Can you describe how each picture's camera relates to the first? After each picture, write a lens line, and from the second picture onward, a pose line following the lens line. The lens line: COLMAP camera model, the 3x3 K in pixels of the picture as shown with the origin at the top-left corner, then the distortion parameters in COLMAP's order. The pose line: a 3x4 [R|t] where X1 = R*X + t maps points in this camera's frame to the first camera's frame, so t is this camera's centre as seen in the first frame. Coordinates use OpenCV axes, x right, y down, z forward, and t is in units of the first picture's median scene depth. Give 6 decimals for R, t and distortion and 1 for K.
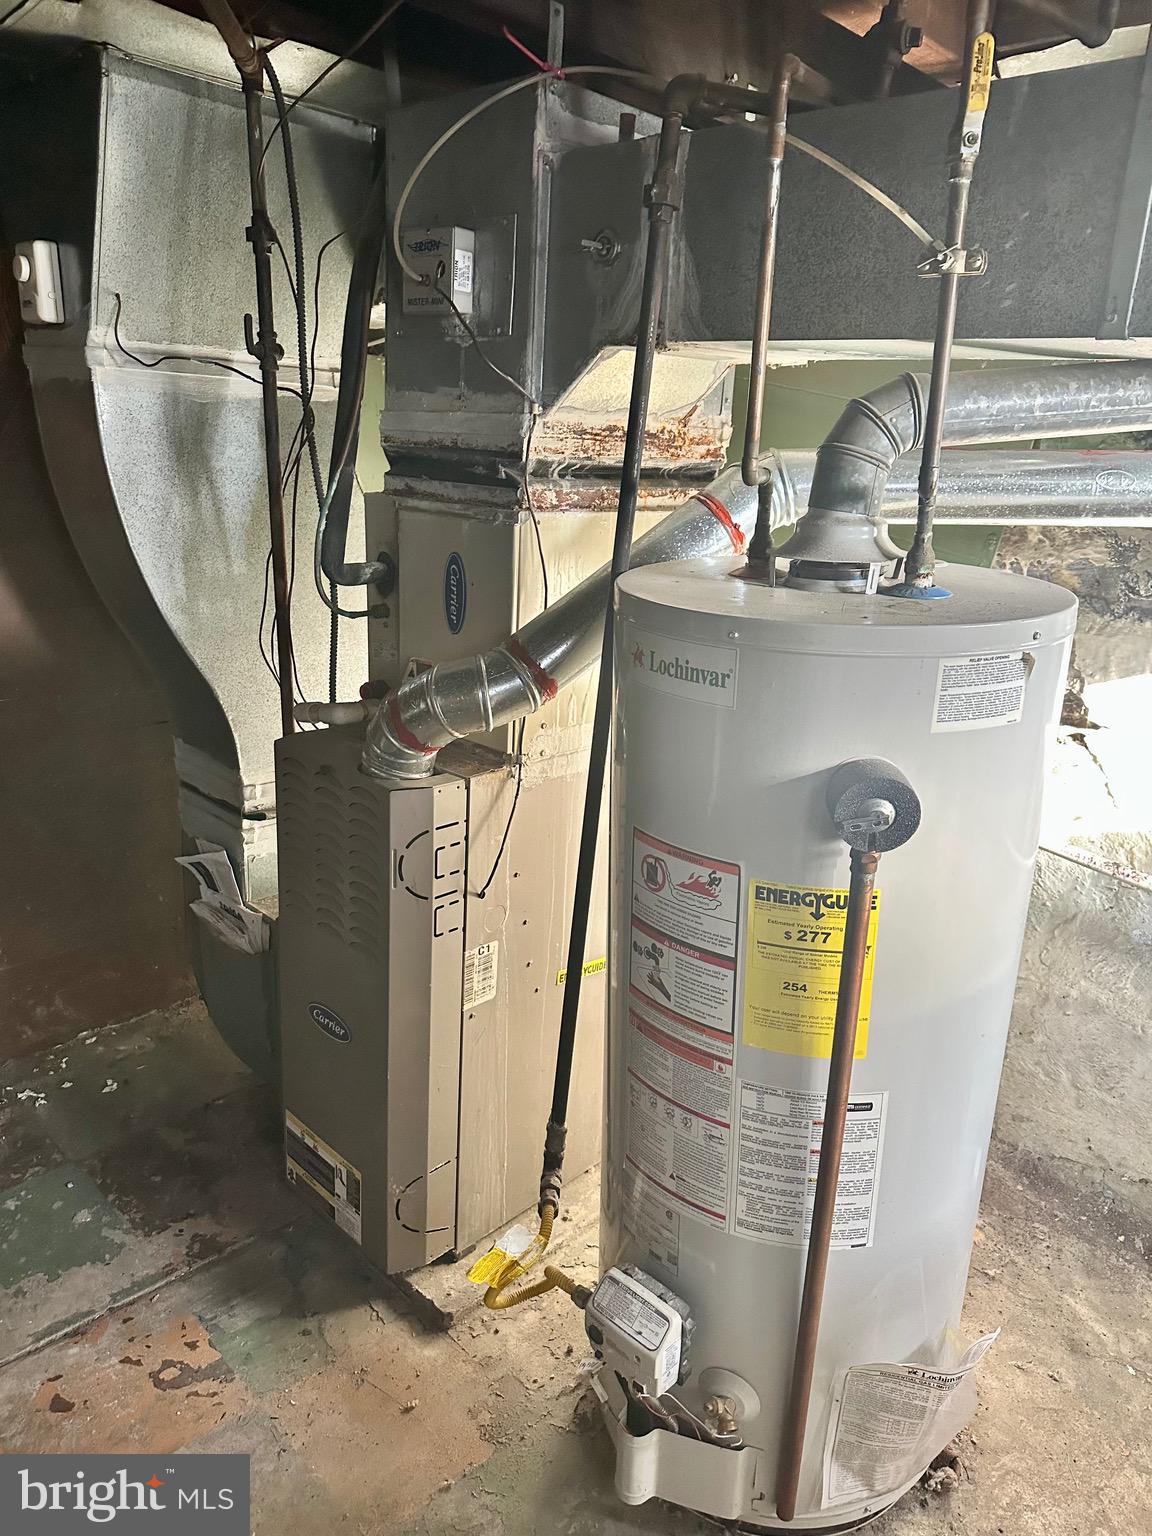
lens RADIAL K [[1107.6, 0, 576.0], [0, 1107.6, 768.0], [0, 0, 1]] dist [-0.000217, -0.000965]
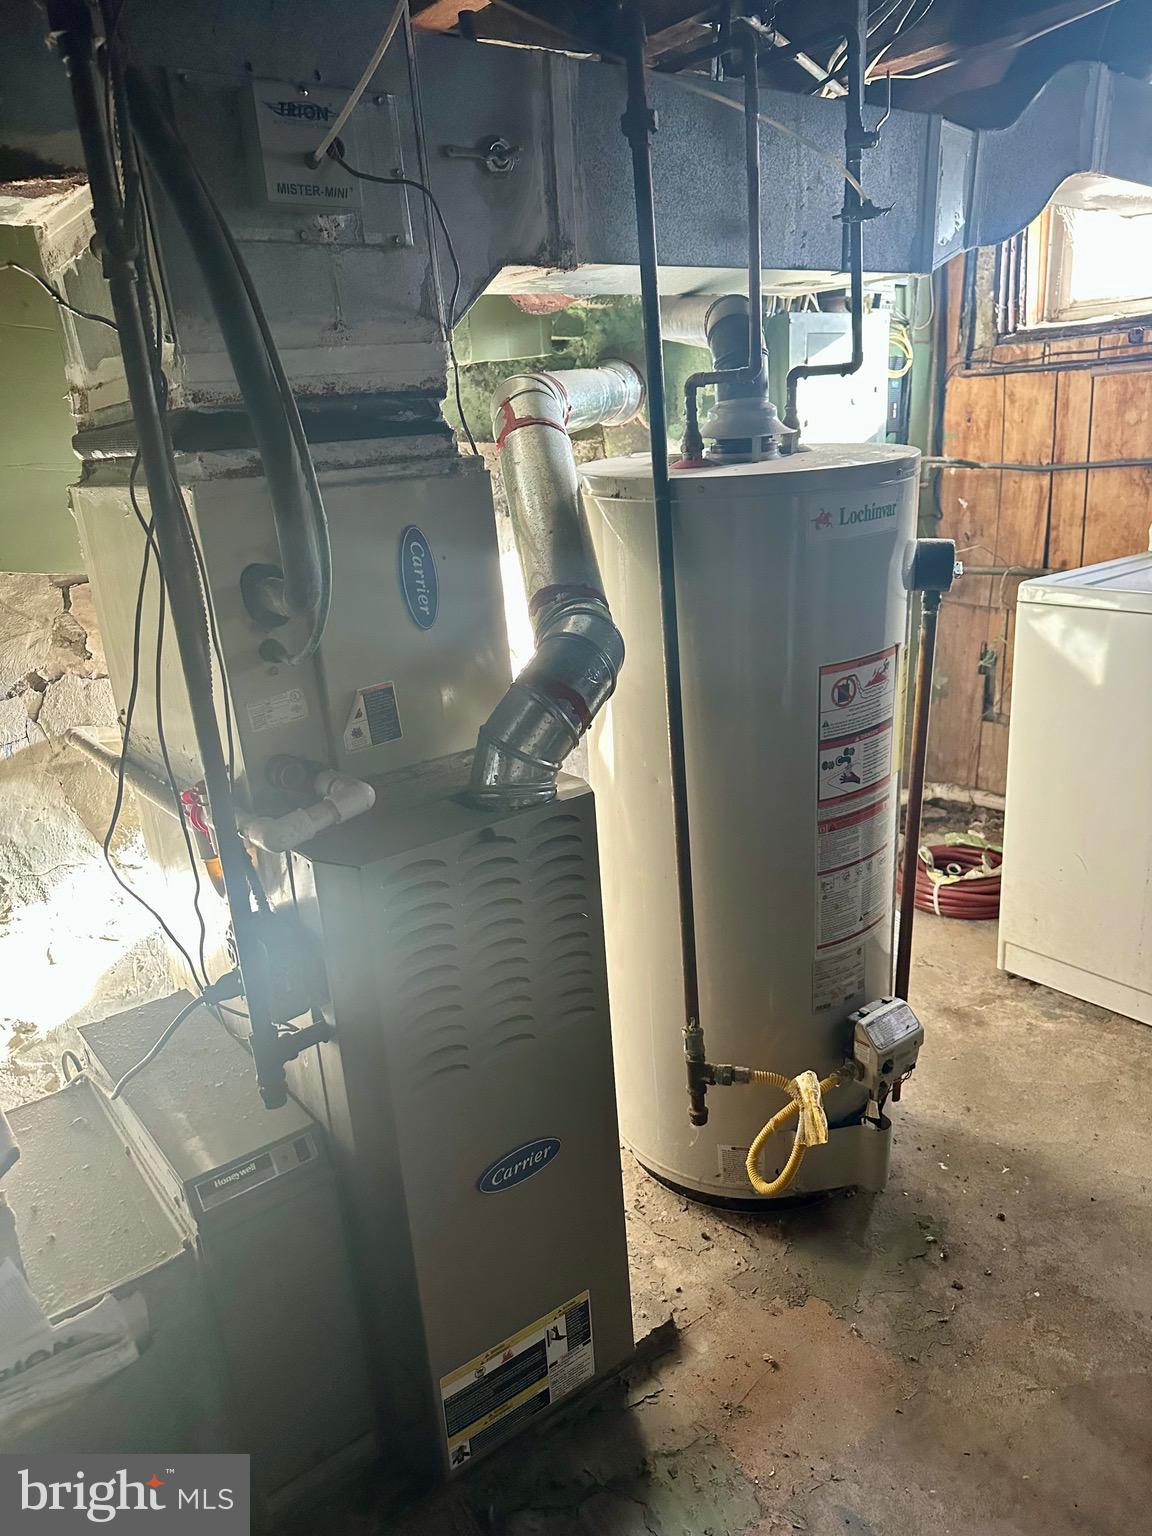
lens RADIAL K [[1107.6, 0, 576.0], [0, 1107.6, 768.0], [0, 0, 1]] dist [-0.000217, -0.000965]
pose [[0.145788, -0.360479, 0.921304, -0.834725], [0.366096, 0.884803, 0.288265, -0.215871], [-0.919086, 0.295260, 0.260964, 0.709116]]
